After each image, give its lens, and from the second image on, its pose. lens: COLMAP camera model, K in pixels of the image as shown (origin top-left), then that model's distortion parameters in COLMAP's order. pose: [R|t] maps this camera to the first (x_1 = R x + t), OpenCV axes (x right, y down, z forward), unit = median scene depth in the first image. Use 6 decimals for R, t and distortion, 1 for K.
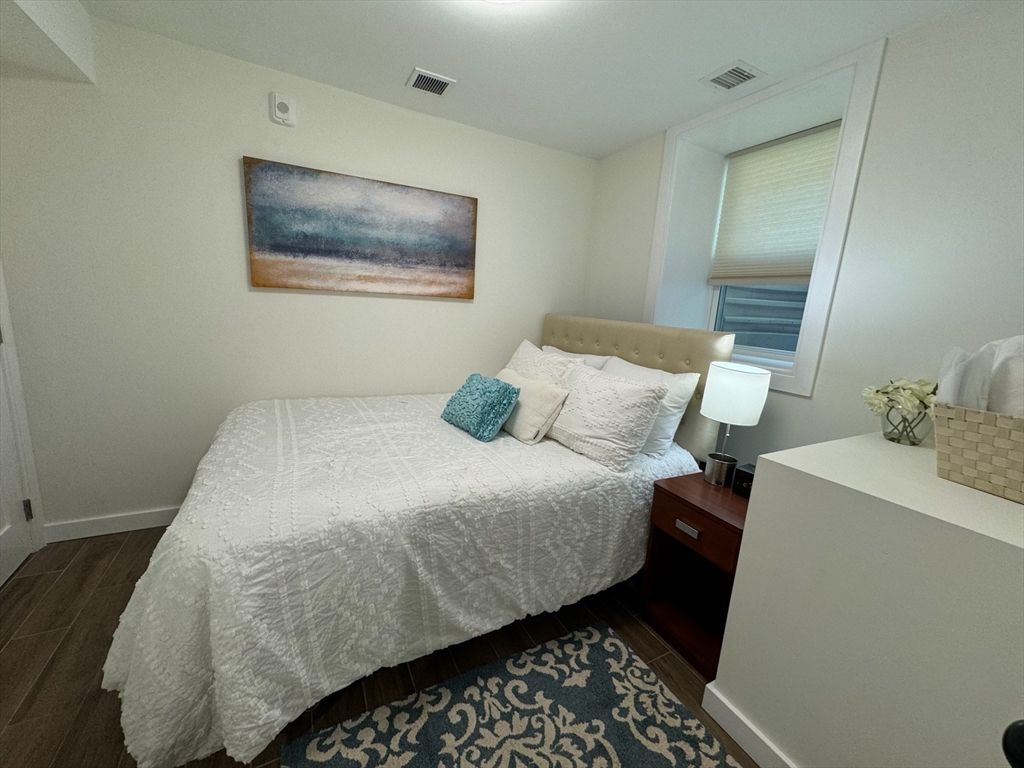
lens RADIAL K [[408.5, 0, 511.3], [0, 408.5, 382.5], [0, 0, 1]] dist [-0.002435, 0.000679]
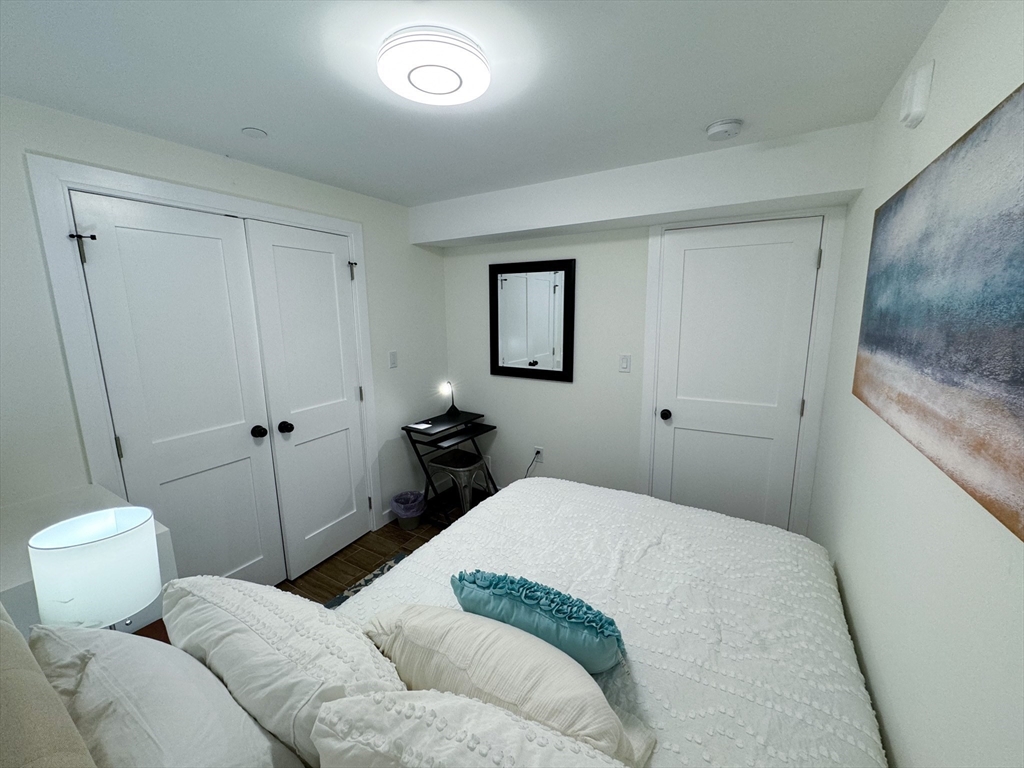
lens RADIAL K [[408.5, 0, 510.9], [0, 408.5, 382.4], [0, 0, 1]] dist [-0.002435, 0.000679]
pose [[-0.854213, 0.037233, -0.518588, 0.183299], [-0.144600, 0.941067, 0.305751, -0.332942], [0.499410, 0.336164, -0.798488, 1.099139]]
